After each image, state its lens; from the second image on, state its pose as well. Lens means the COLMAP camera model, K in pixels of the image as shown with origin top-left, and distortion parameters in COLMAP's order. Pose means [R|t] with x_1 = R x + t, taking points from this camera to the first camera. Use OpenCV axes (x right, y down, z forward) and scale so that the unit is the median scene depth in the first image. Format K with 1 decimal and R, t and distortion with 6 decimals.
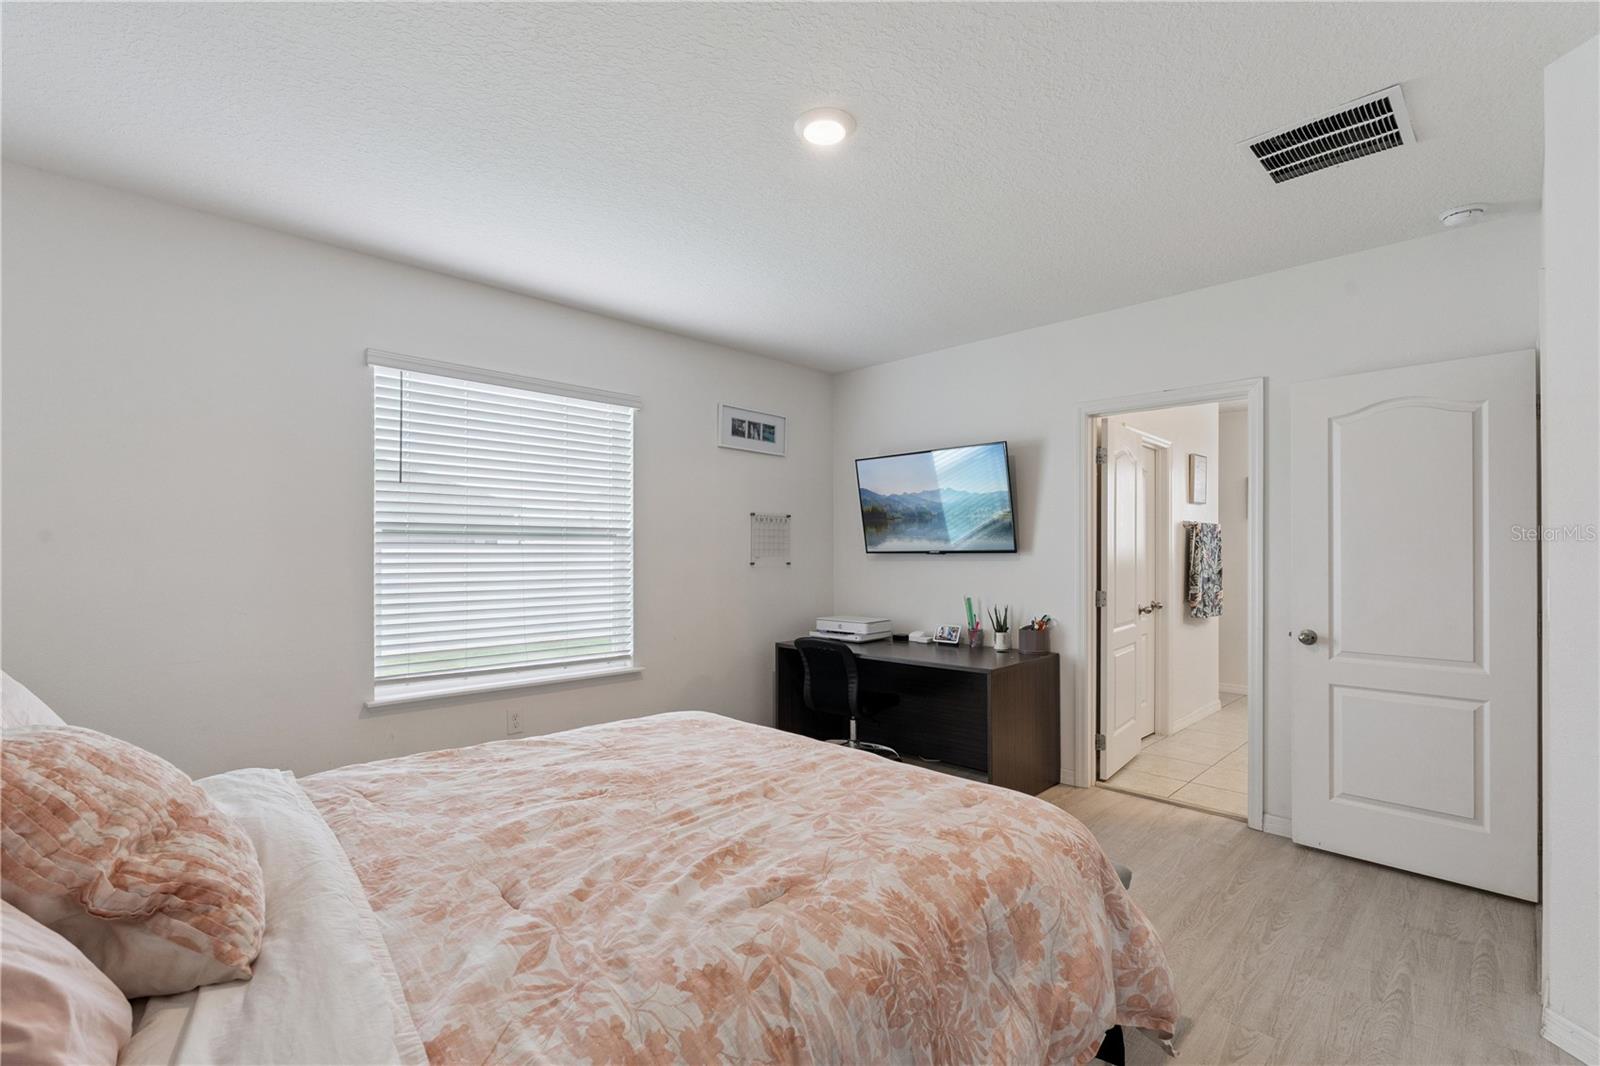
lens RADIAL K [[703.6, 0, 805.1], [0, 703.6, 547.0], [0, 0, 1]] dist [-0.003483, -0.000671]
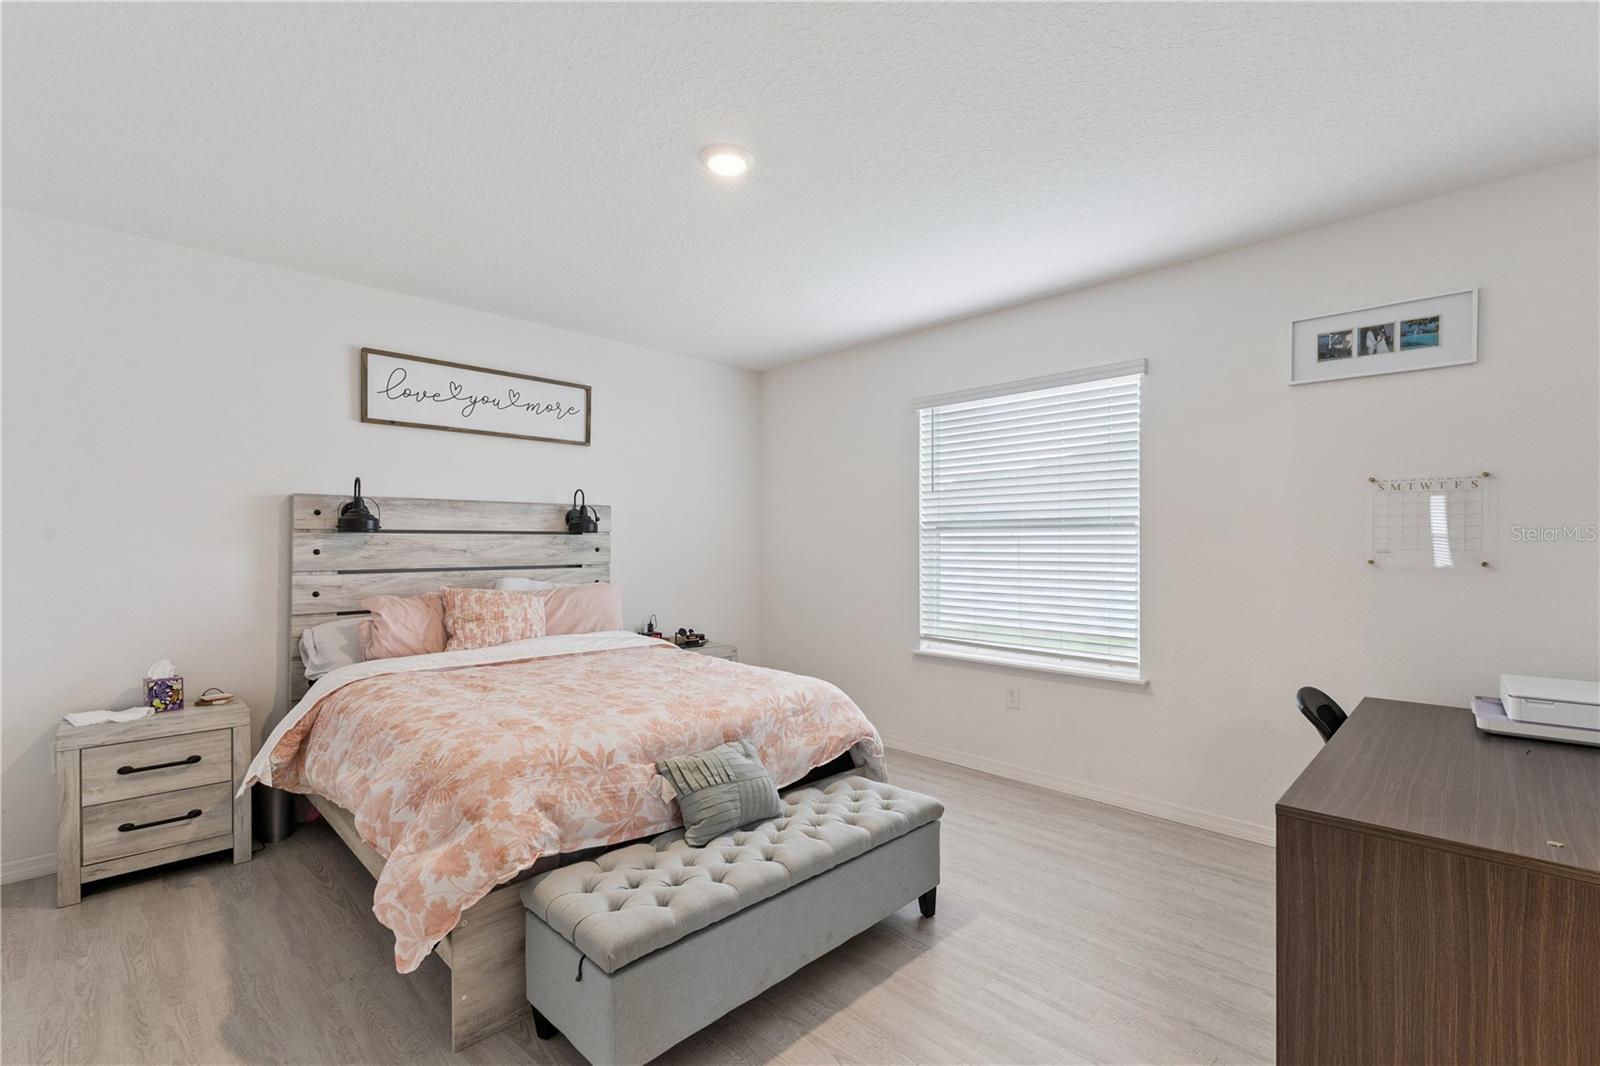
lens RADIAL K [[703.6, 0, 800.3], [0, 703.6, 546.9], [0, 0, 1]] dist [-0.003483, -0.000671]
pose [[0.006792, 0.001483, -0.999976, 0.518344], [0.007074, 0.999974, 0.001531, 0.006471], [0.999952, -0.007084, 0.006782, 0.501193]]
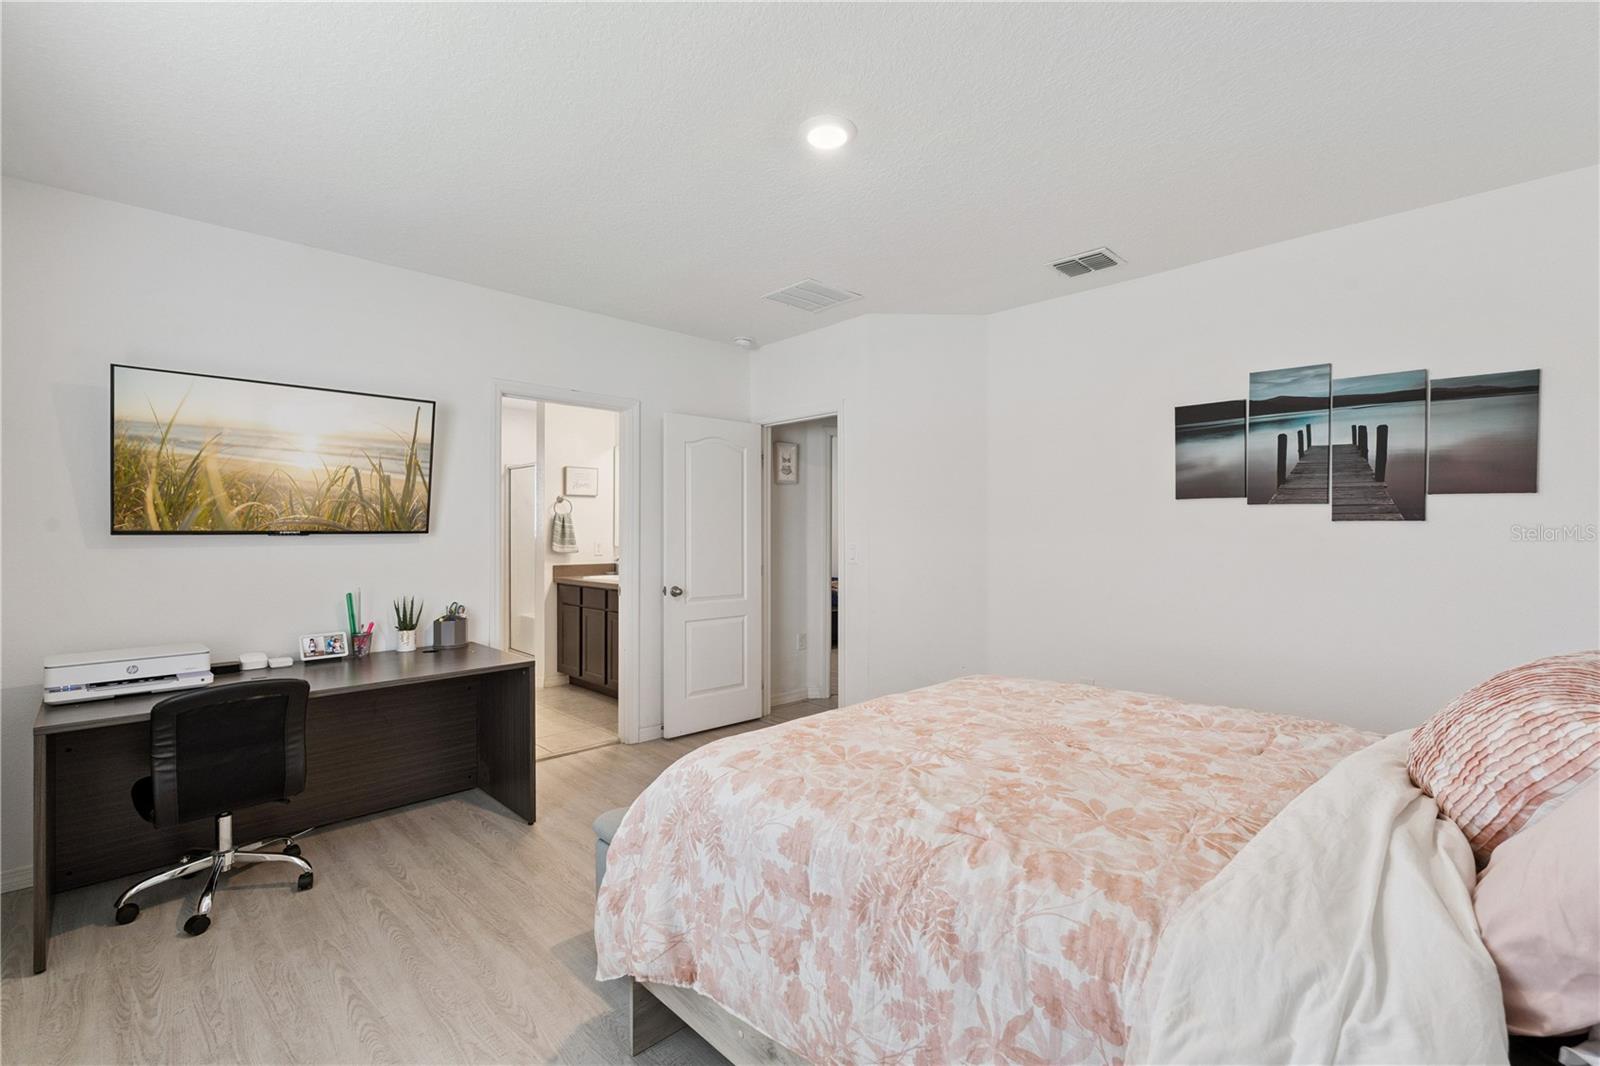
lens RADIAL K [[703.6, 0, 803.5], [0, 703.6, 533.5], [0, 0, 1]] dist [-0.003483, -0.000671]
pose [[0.022130, -0.000696, 0.999755, -0.899939], [-0.008045, 0.999967, 0.000875, 0.007487], [-0.999723, -0.008062, 0.022123, 0.886709]]
